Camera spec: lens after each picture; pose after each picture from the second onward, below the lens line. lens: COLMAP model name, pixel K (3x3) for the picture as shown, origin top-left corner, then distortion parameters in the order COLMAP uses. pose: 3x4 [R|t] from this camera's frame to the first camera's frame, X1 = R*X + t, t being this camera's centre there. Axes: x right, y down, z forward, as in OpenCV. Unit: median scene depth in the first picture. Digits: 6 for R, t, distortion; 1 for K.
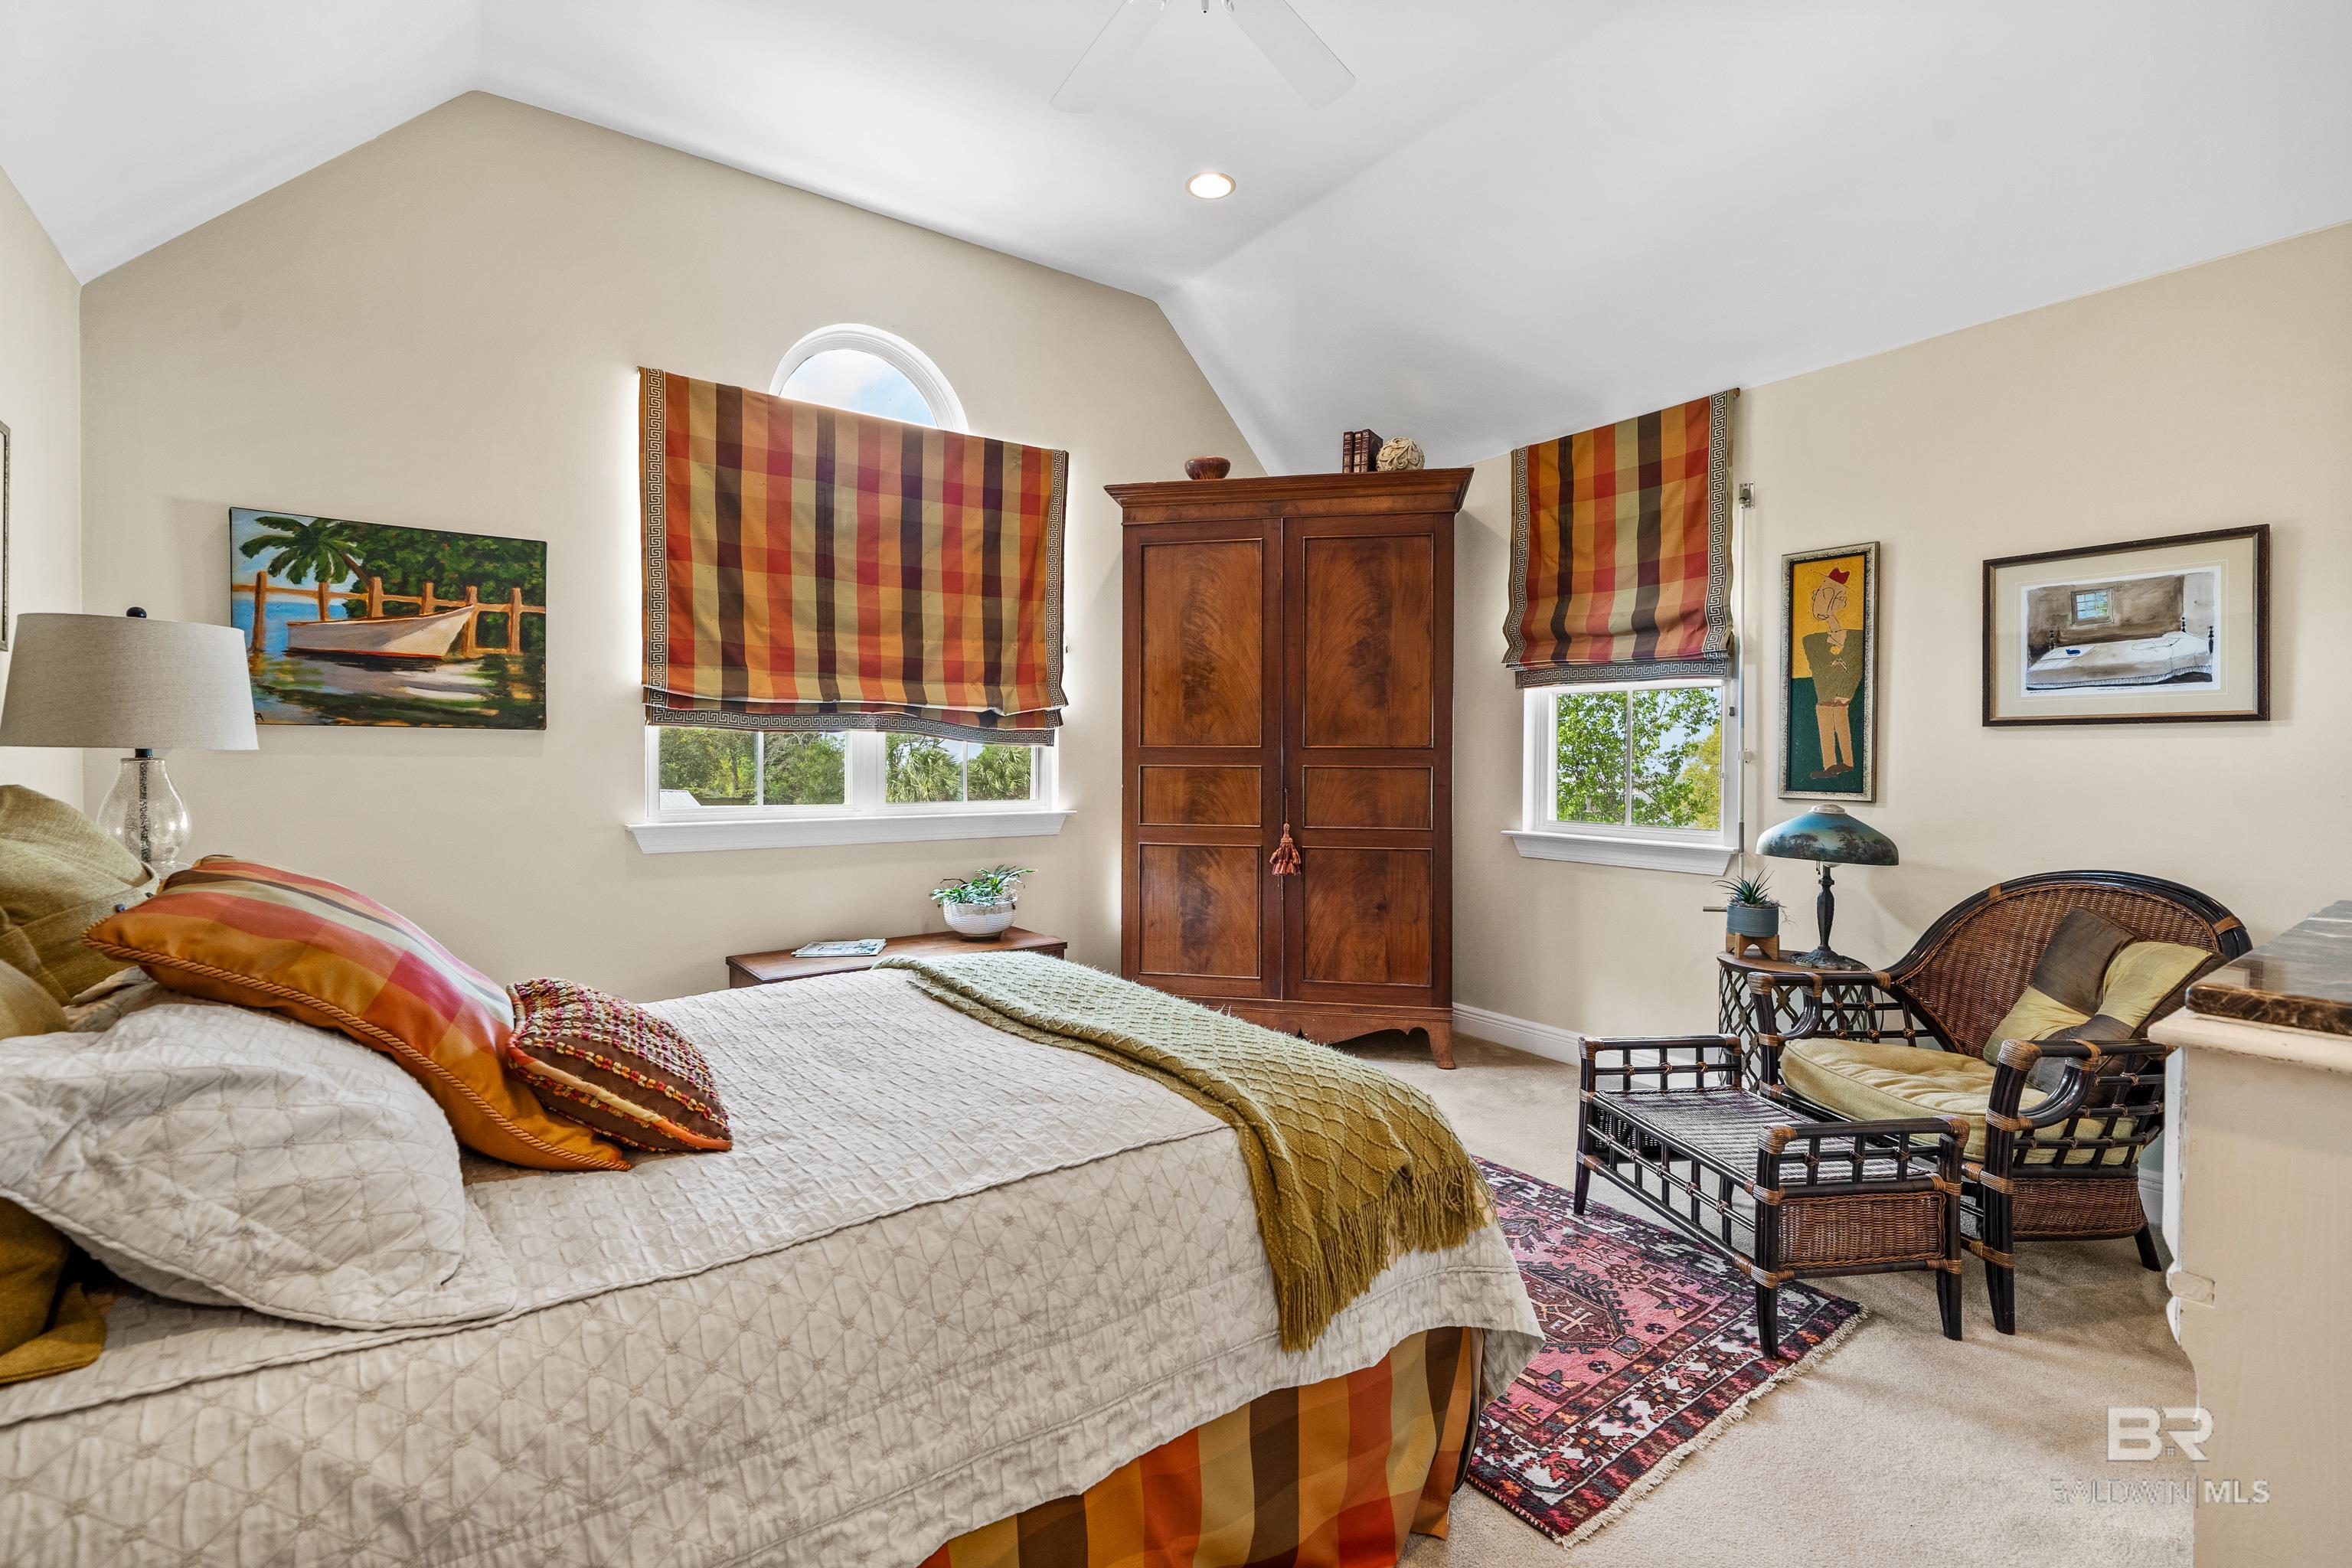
lens RADIAL K [[1021.3, 0, 1177.4], [0, 1021.3, 769.8], [0, 0, 1]] dist [0.000581, 0.000024]
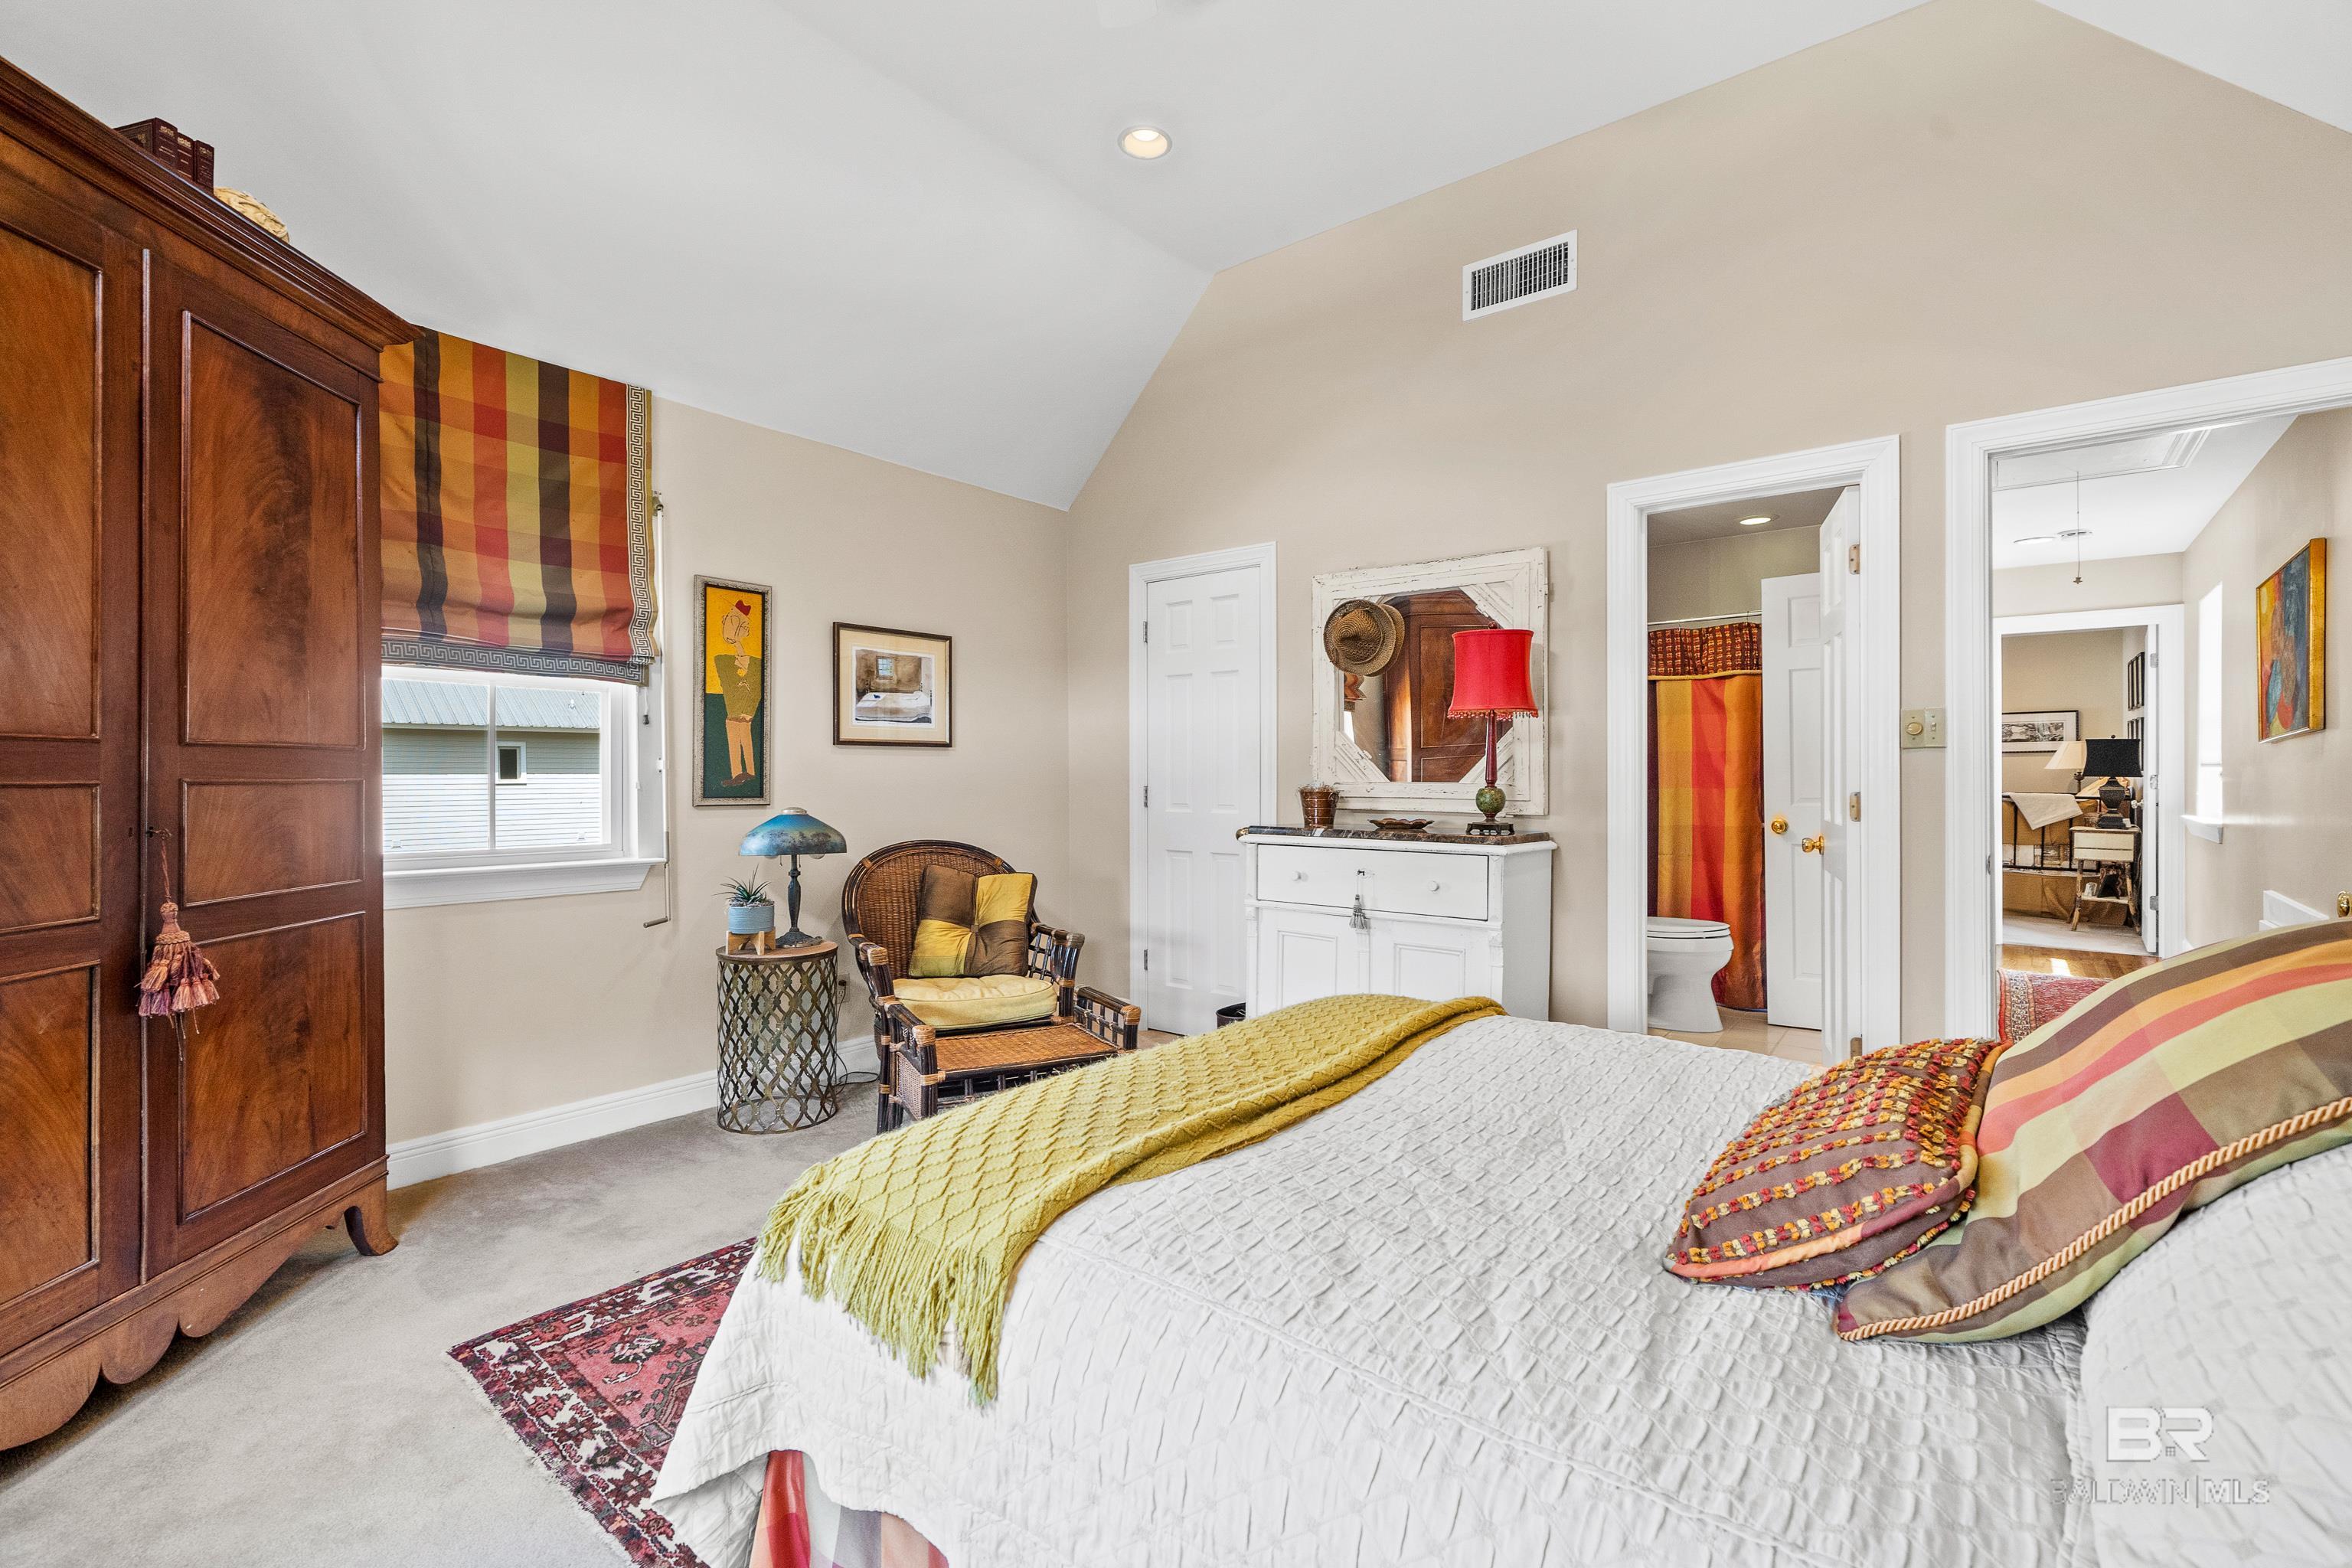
lens RADIAL K [[1021.3, 0, 1177.4], [0, 1021.3, 769.8], [0, 0, 1]] dist [0.000581, 0.000024]
pose [[-0.245469, 0.000521, 0.969404, -0.530460], [0.007853, 0.999968, 0.001451, -0.006505], [-0.969373, 0.007969, -0.245465, 0.752609]]
